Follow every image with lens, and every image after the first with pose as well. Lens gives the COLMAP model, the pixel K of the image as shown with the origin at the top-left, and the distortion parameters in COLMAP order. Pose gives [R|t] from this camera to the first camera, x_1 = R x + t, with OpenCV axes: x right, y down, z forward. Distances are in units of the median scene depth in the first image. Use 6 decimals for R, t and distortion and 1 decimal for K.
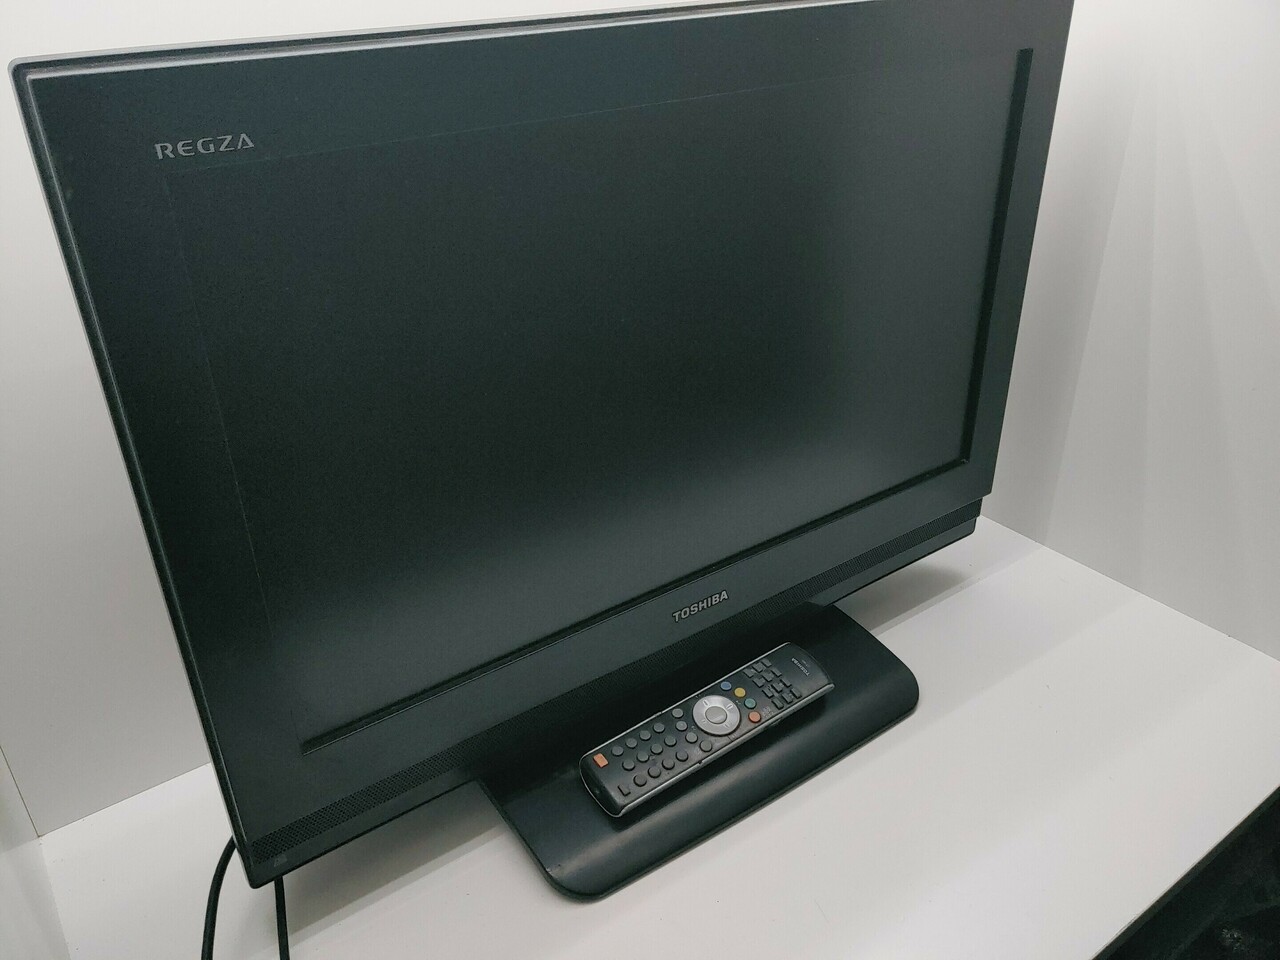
lens RADIAL K [[1031.3, 0, 634.8], [0, 1031.3, 477.6], [0, 0, 1]] dist [0.005751, 0.002749]
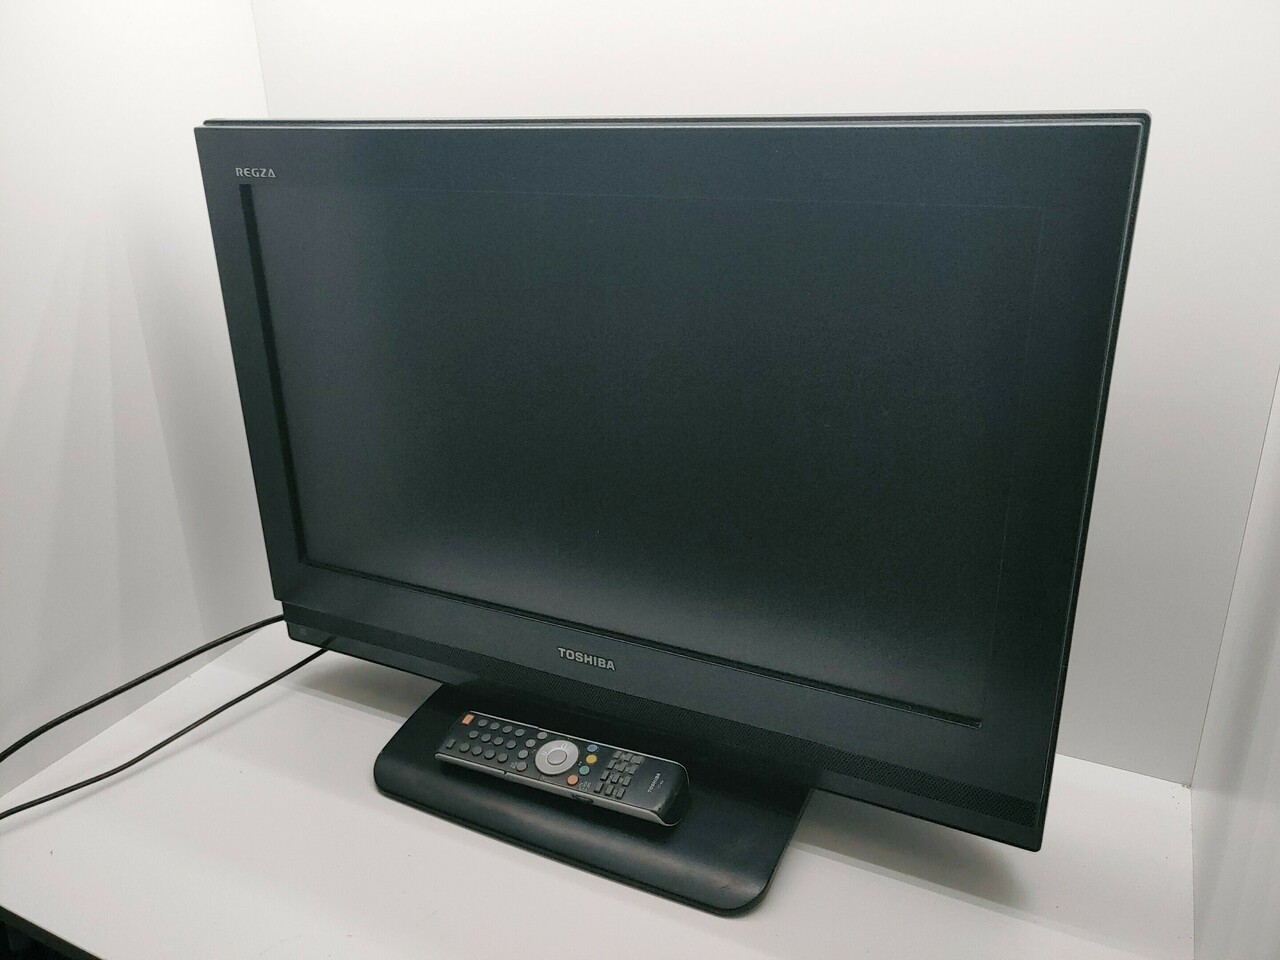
lens RADIAL K [[1151.2, 0, 641.1], [0, 1151.2, 486.3], [0, 0, 1]] dist [0.012689, 0.018681]
pose [[0.430765, 0.344498, -0.834124, 1.111966], [-0.395435, 0.902873, 0.168678, -0.281969], [0.811217, 0.257181, 0.525153, 0.416880]]
